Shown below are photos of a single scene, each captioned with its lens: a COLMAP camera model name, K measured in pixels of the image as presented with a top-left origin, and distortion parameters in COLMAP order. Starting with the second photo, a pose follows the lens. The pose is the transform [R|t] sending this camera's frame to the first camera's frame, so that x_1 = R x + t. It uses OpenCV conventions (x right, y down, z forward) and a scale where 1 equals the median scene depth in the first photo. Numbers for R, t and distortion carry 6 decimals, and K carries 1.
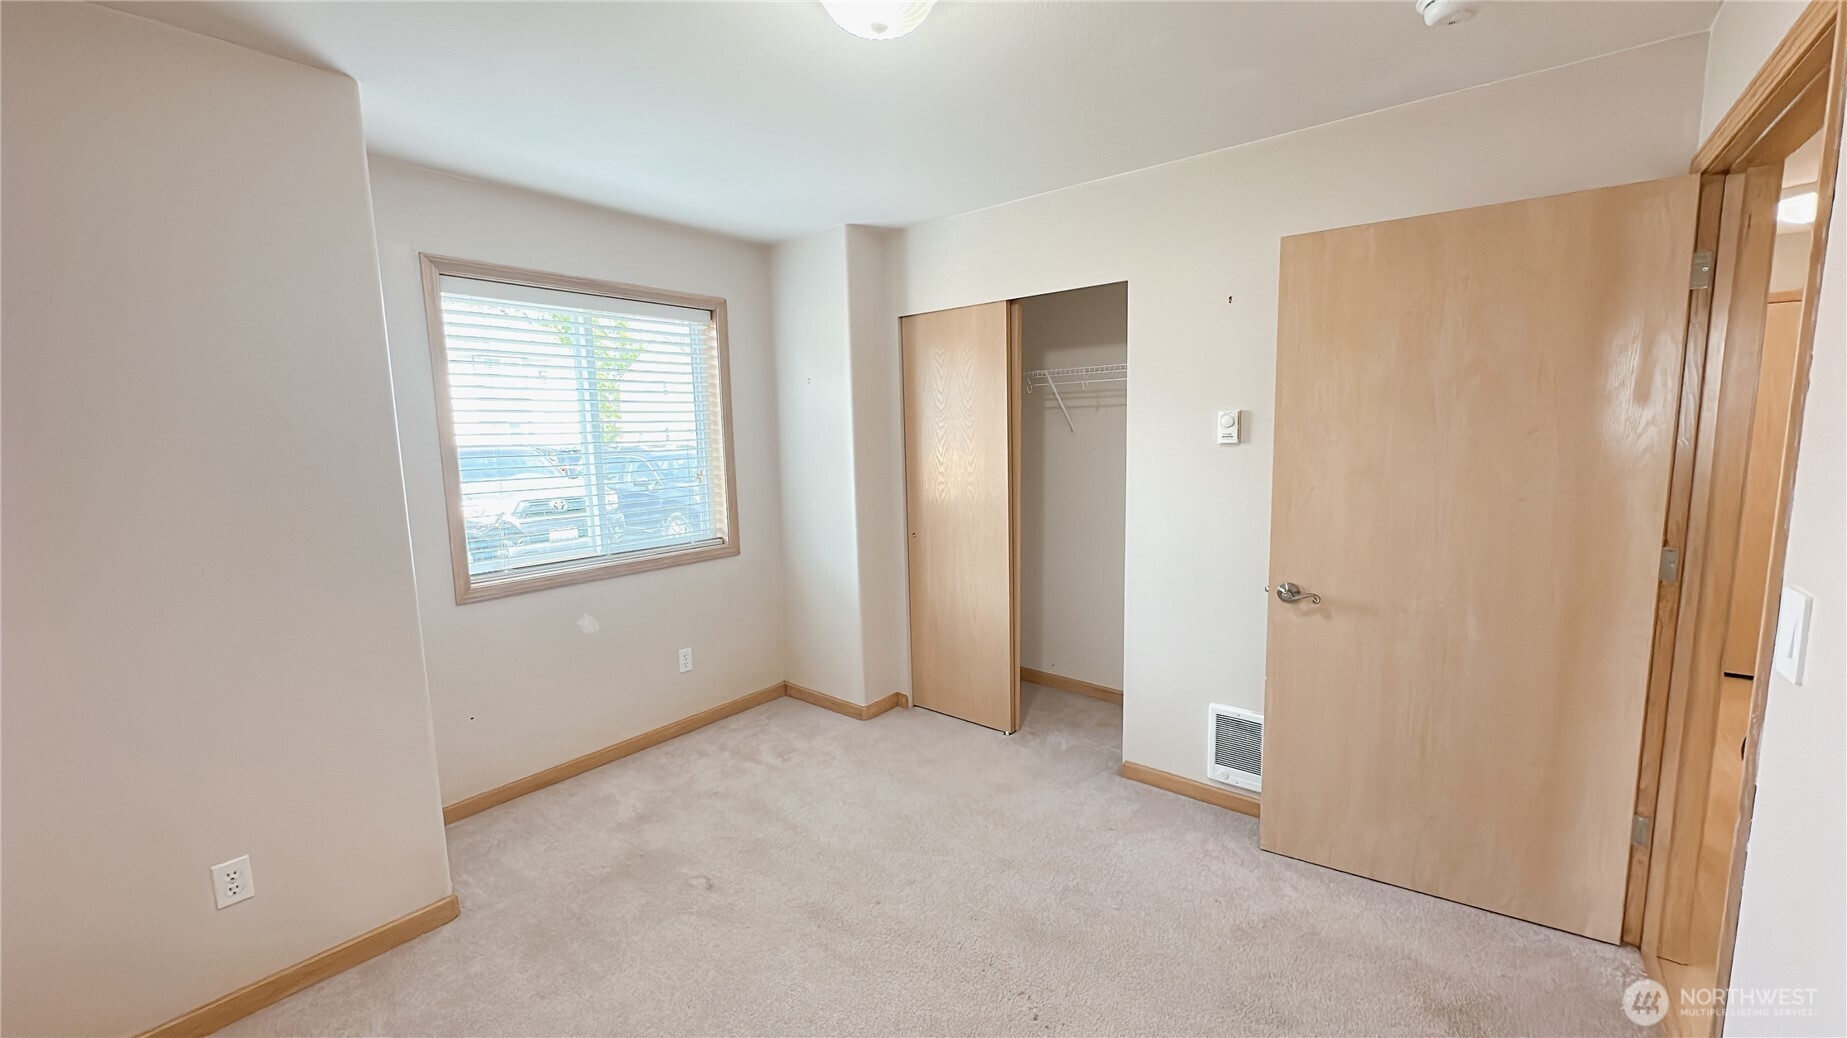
lens RADIAL K [[731.3, 0, 923.5], [0, 731.3, 519.0], [0, 0, 1]] dist [-0.002743, 0.000600]
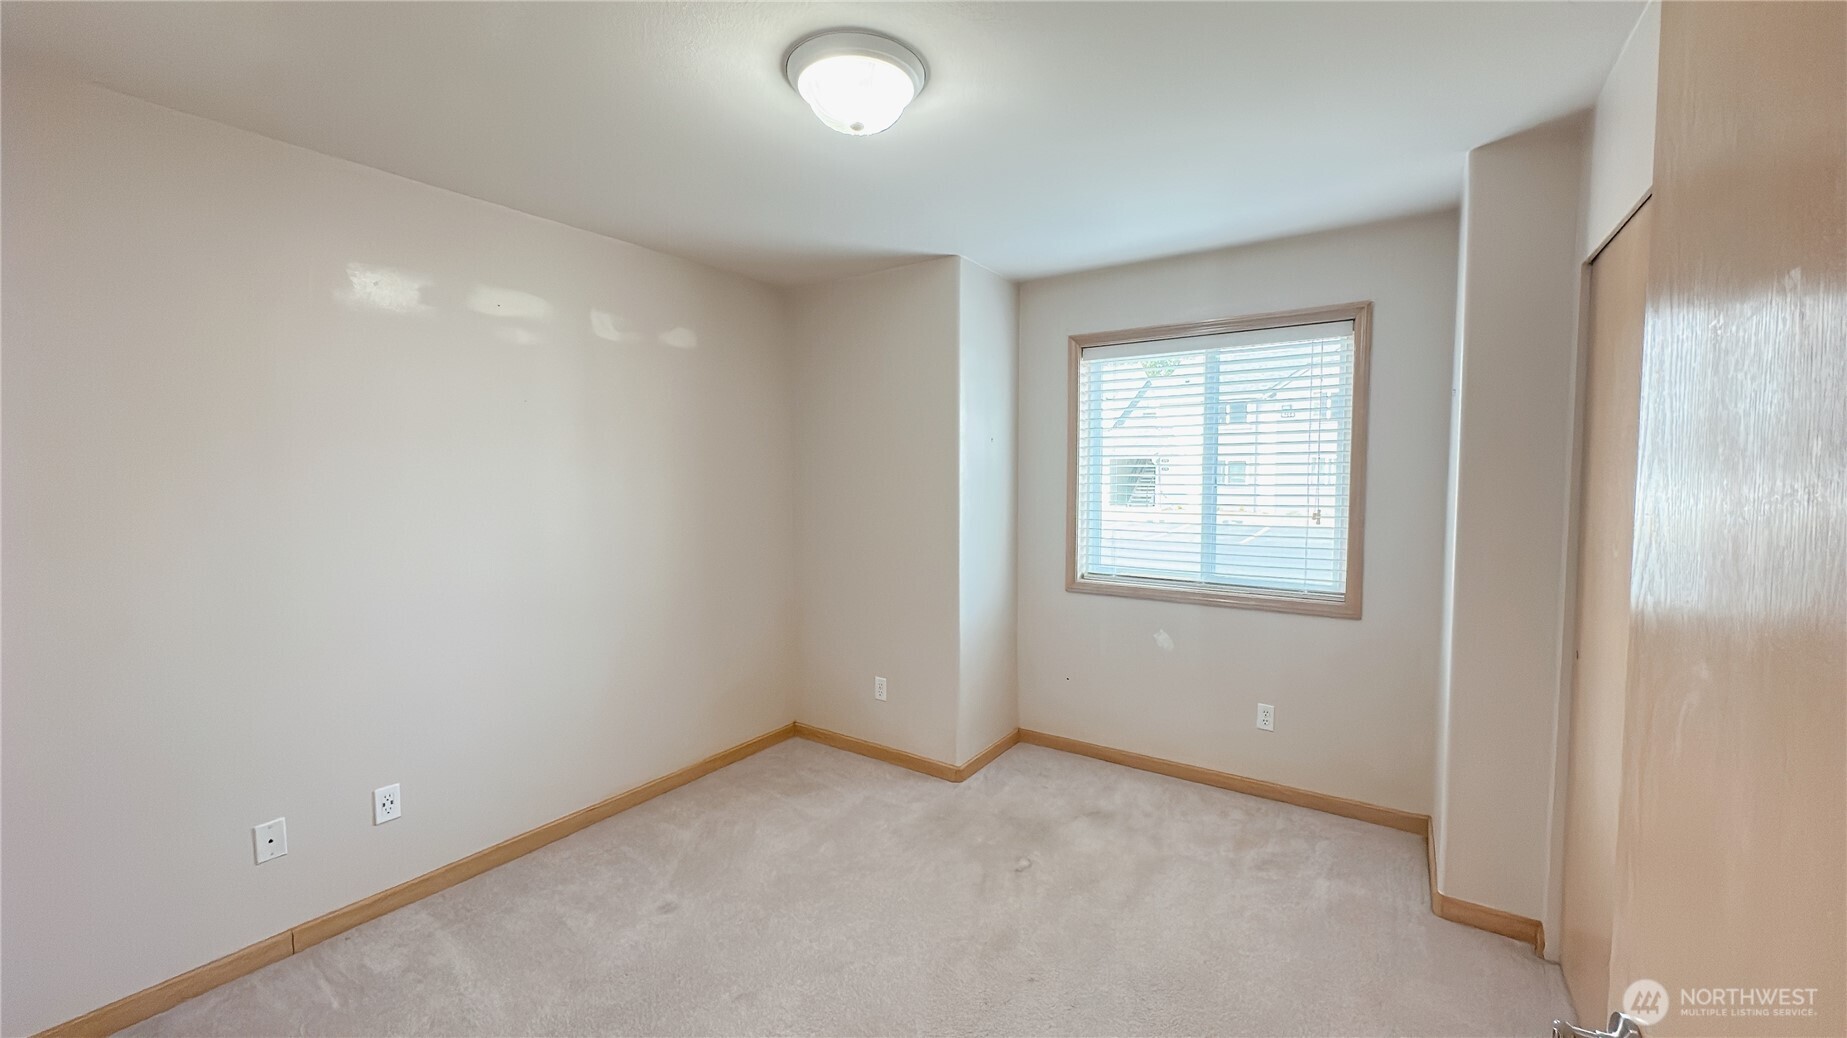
lens RADIAL K [[731.3, 0, 923.5], [0, 731.3, 519.0], [0, 0, 1]] dist [-0.002743, 0.000600]
pose [[0.062912, 0.082169, -0.994631, 0.635217], [-0.125757, 0.989314, 0.073775, -0.074714], [0.990064, 0.120441, 0.072573, 0.592771]]
